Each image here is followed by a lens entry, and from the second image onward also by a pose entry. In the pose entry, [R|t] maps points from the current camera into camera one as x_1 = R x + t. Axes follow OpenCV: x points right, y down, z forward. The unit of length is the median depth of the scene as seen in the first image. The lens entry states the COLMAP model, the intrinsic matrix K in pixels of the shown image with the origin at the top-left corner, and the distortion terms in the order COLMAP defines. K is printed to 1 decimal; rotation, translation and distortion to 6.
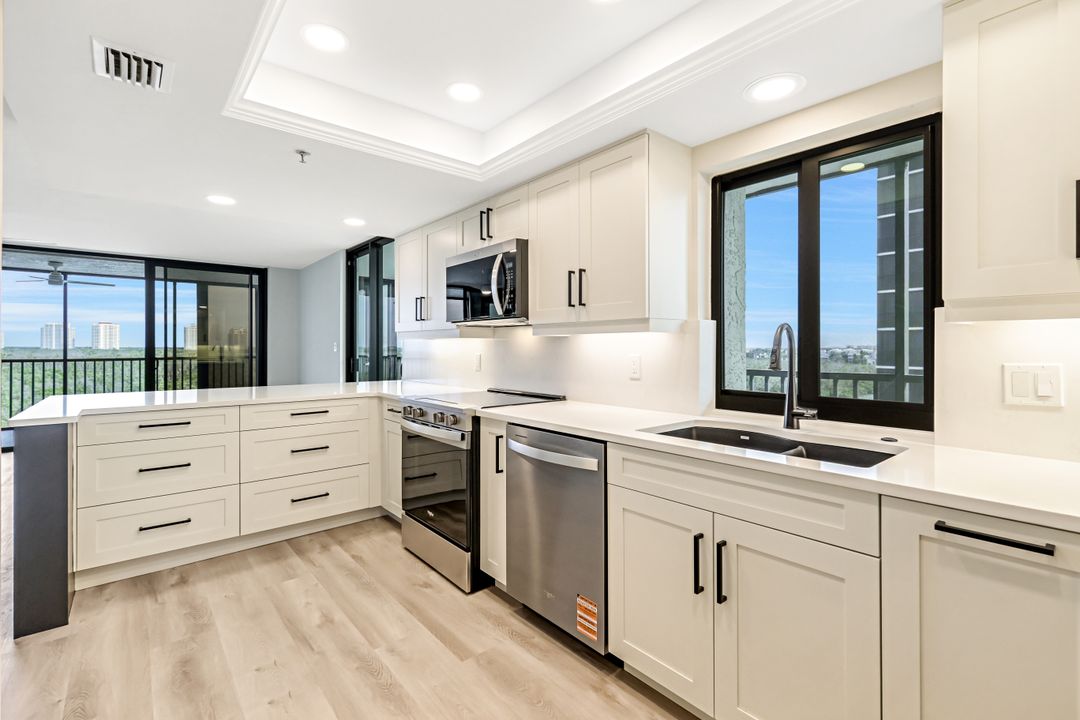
lens RADIAL K [[488.5, 0, 544.1], [0, 488.5, 349.0], [0, 0, 1]] dist [0.000745, 0.000124]
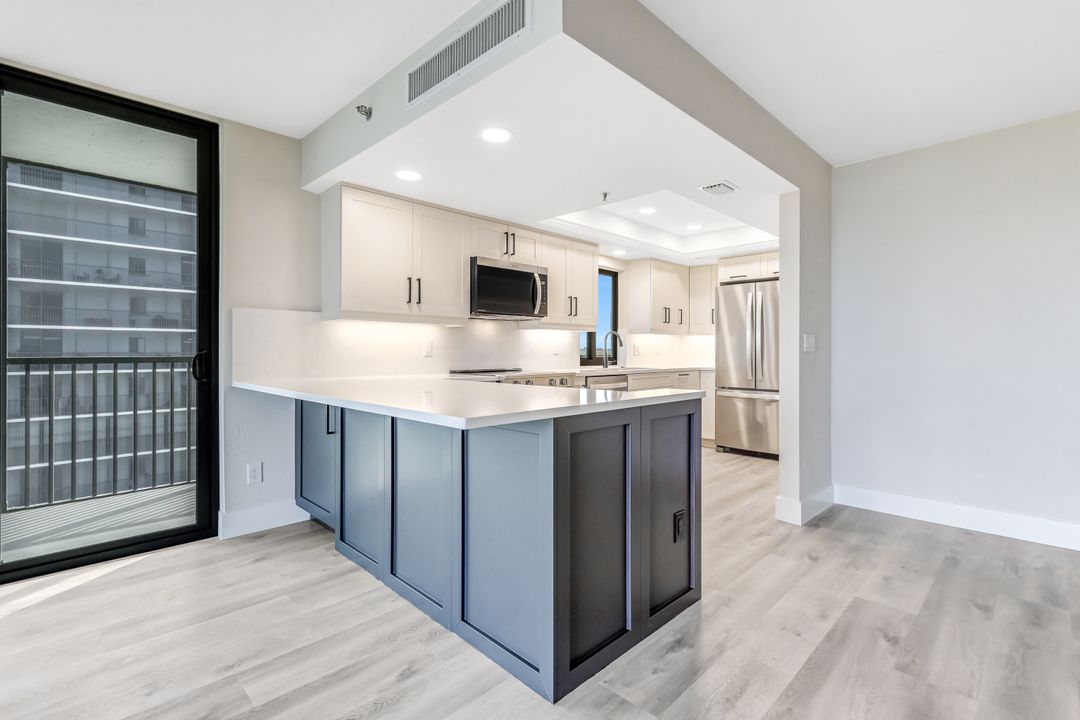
lens RADIAL K [[509.0, 0, 545.4], [0, 509.0, 349.9], [0, 0, 1]] dist [0.001077, 0.000174]
pose [[-0.090137, -0.003925, 0.995922, -0.670246], [-0.005541, 0.999979, 0.003440, 0.014306], [-0.995914, -0.005208, -0.090156, 0.450085]]
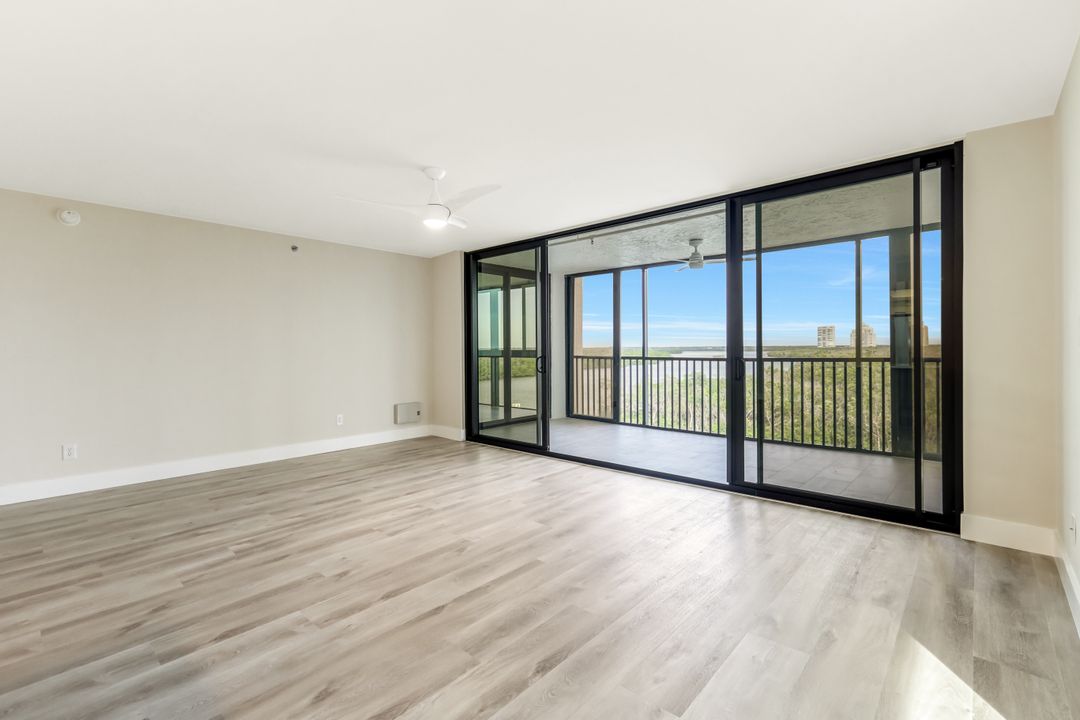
lens RADIAL K [[481.6, 0, 539.0], [0, 481.6, 350.4], [0, 0, 1]] dist [-0.003171, -0.000022]
pose [[0.125866, -0.002277, -0.992045, -0.240046], [0.011055, 0.999938, -0.000892, 0.004811], [0.991986, -0.010855, 0.125883, 0.675156]]
